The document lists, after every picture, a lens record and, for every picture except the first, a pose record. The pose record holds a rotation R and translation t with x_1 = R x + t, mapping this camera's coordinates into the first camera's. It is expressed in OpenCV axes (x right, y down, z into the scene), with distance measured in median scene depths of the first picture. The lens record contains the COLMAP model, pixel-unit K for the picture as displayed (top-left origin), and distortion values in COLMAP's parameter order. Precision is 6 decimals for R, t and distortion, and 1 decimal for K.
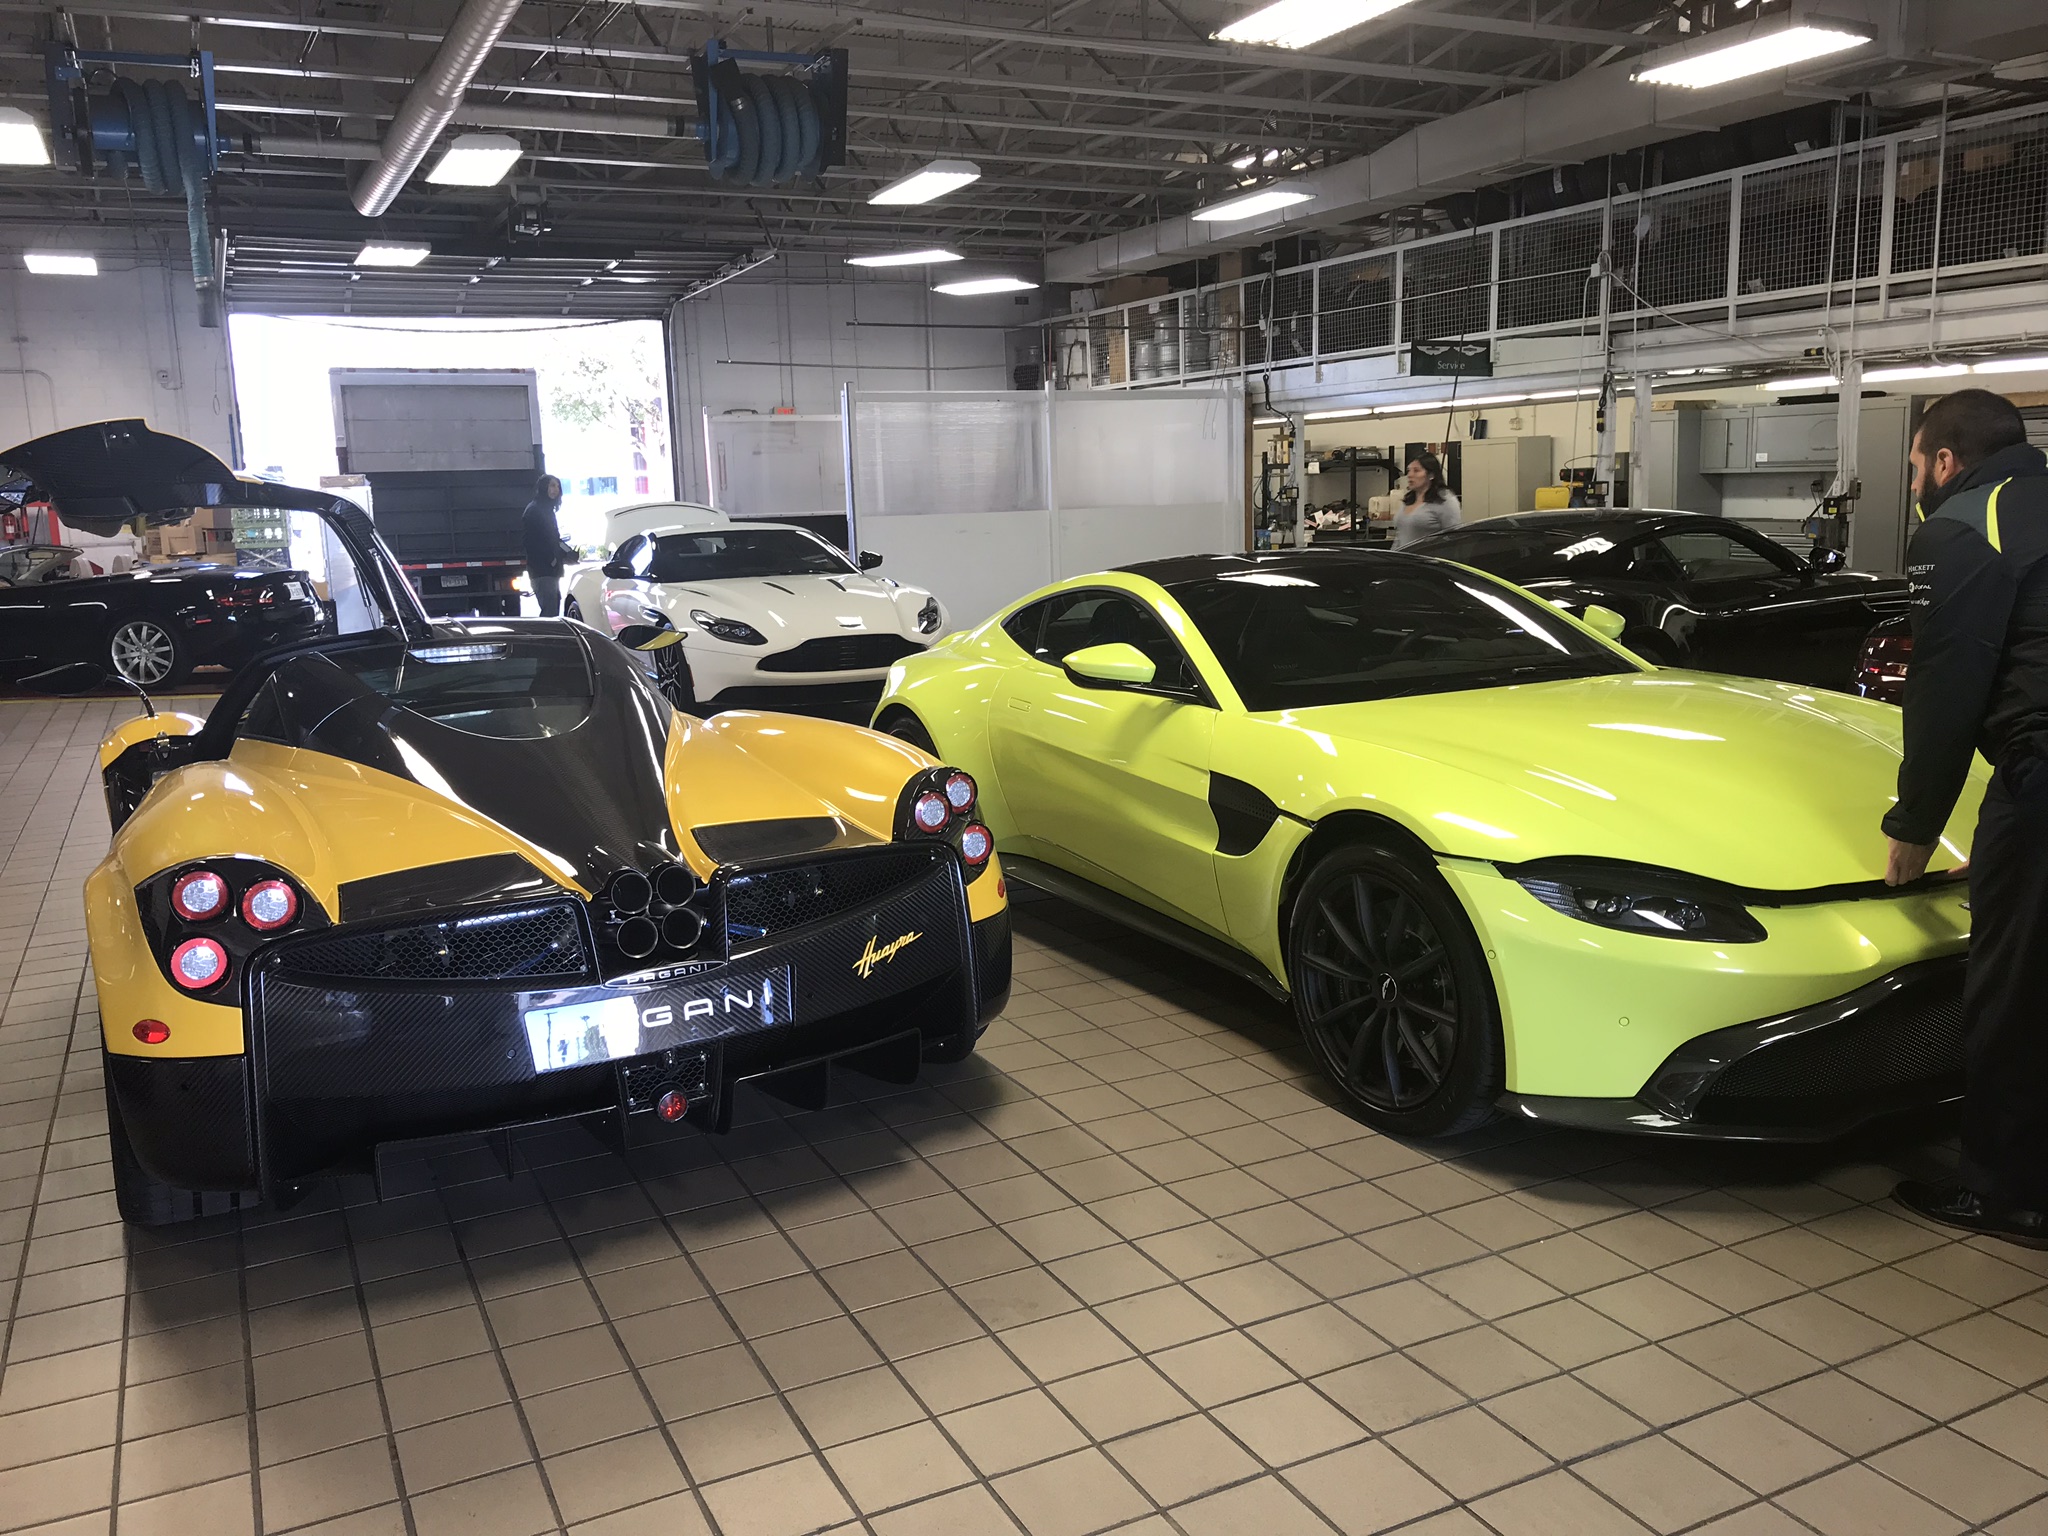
lens RADIAL K [[1665.4, 0, 1024.0], [0, 1665.4, 768.0], [0, 0, 1]] dist [0.006668, 0.000207]
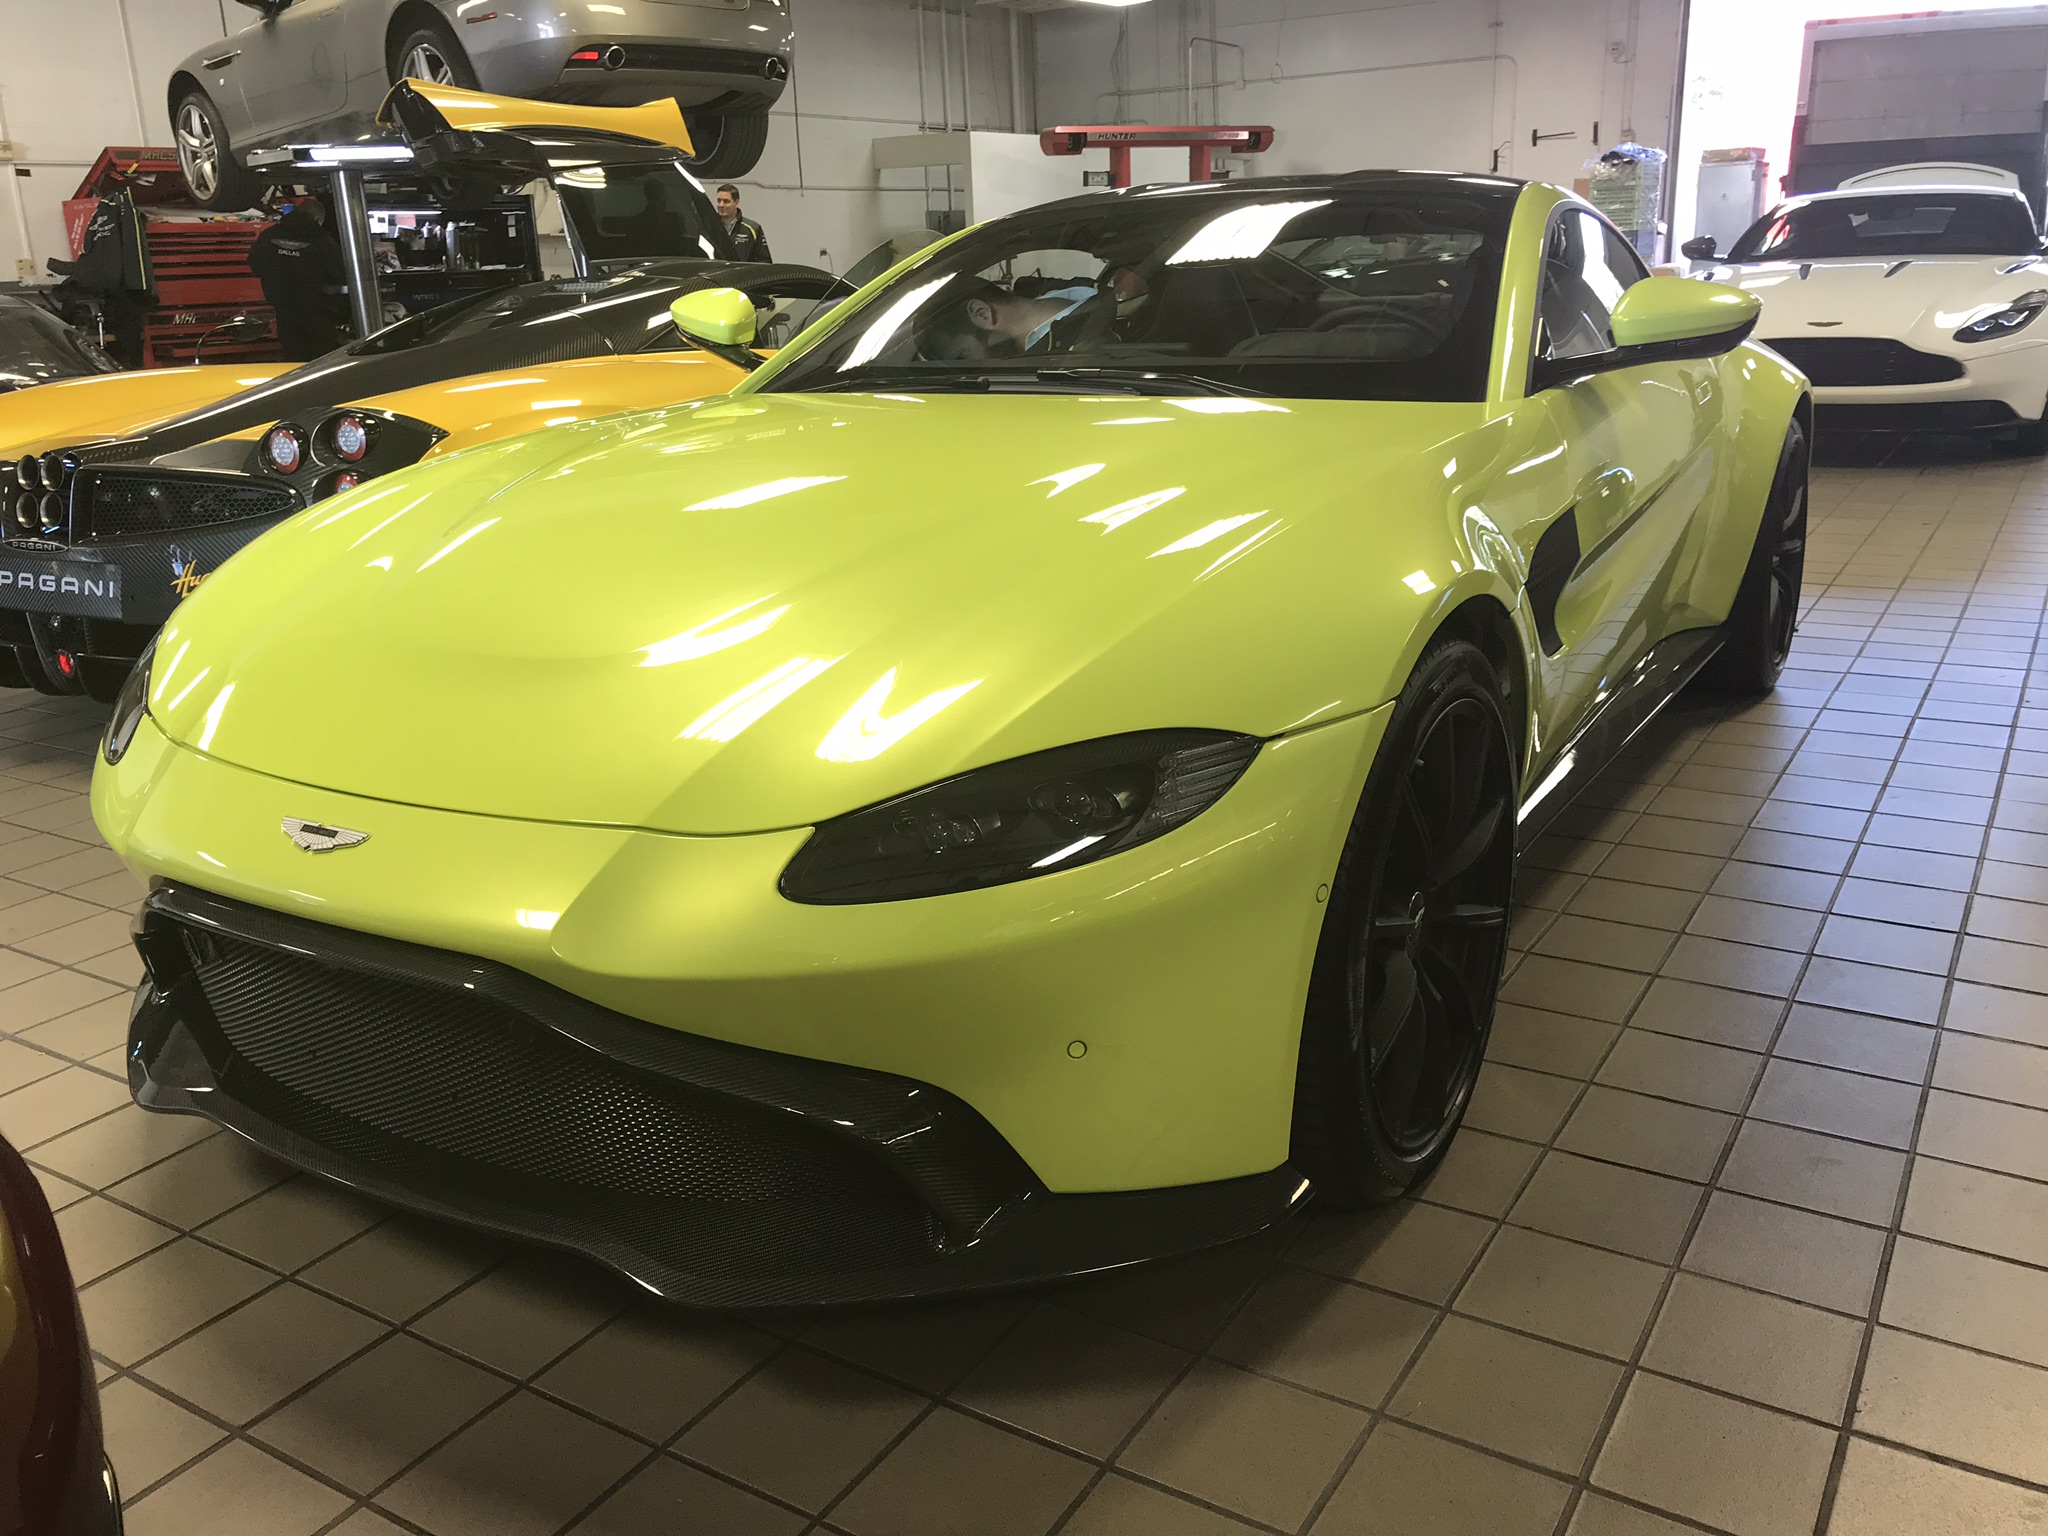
lens RADIAL K [[1694.3, 0, 1024.0], [0, 1694.3, 768.0], [0, 0, 1]] dist [-0.002394, -0.010628]
pose [[0.522371, 0.256185, -0.813325, 0.224761], [-0.114895, 0.966251, 0.230561, -0.017170], [0.844942, -0.026991, 0.534176, 0.171655]]
